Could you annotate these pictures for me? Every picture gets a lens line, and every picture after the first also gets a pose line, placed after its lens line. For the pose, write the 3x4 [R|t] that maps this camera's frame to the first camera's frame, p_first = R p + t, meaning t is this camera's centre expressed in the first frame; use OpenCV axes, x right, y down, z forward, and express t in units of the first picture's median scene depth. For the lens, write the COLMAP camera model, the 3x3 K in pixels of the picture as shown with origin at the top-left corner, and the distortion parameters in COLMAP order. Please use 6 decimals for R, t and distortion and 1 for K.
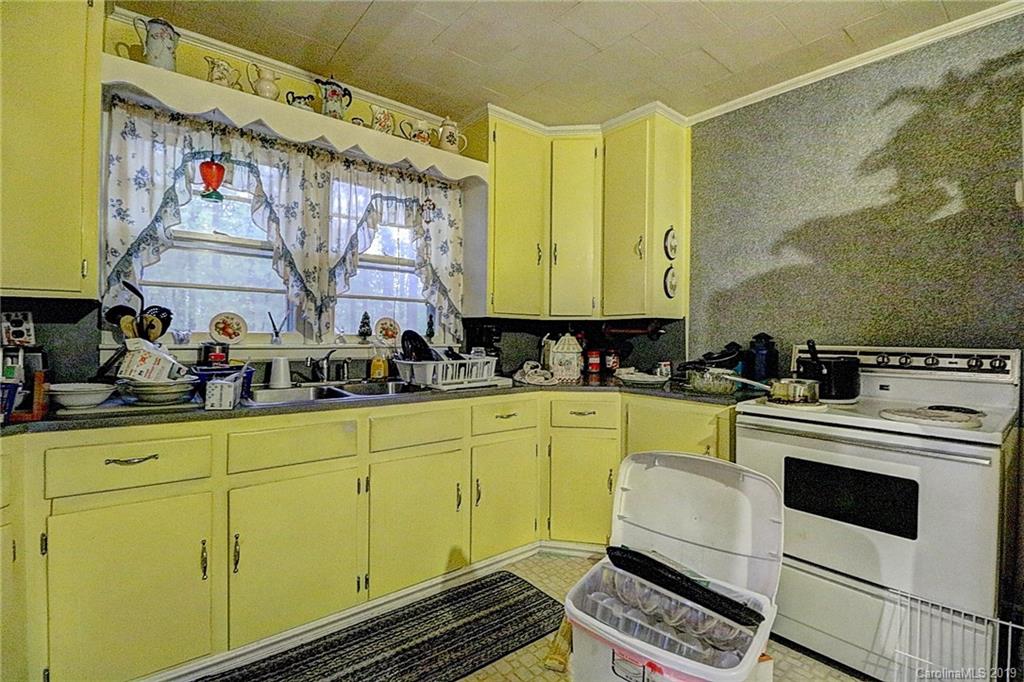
lens RADIAL K [[473.8, 0, 510.7], [0, 473.8, 340.0], [0, 0, 1]] dist [-0.015322, -0.008202]
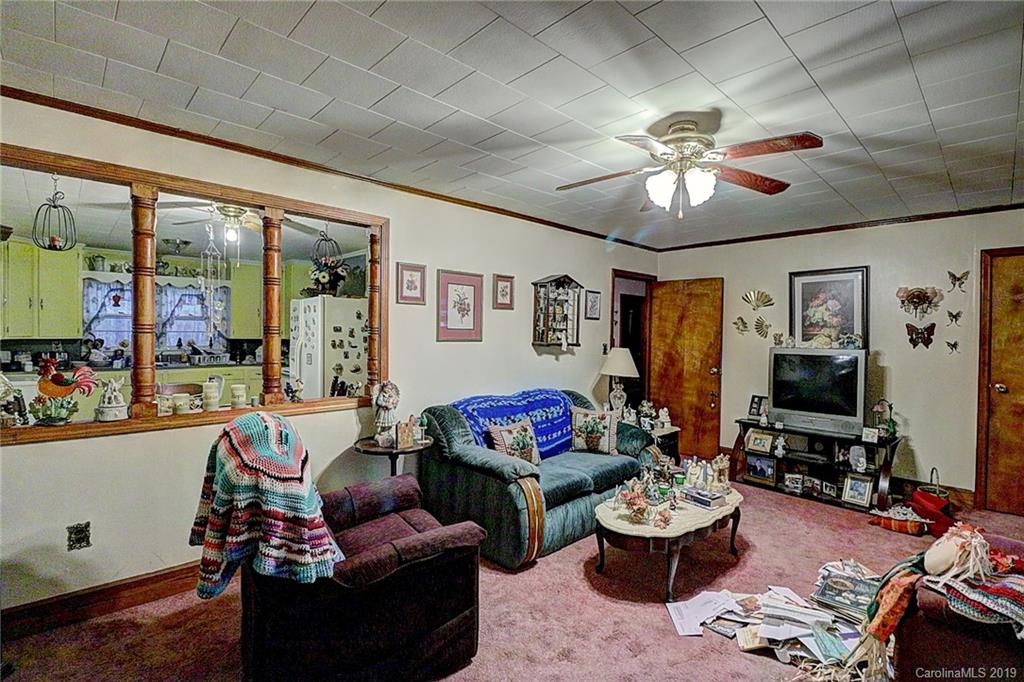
lens RADIAL K [[473.8, 0, 518.3], [0, 473.8, 340.4], [0, 0, 1]] dist [-0.015322, -0.008202]
pose [[0.997024, 0.001698, 0.077078, 1.936340], [-0.002940, 0.999868, 0.016004, -0.121146], [-0.077040, -0.016183, 0.996897, -2.499247]]
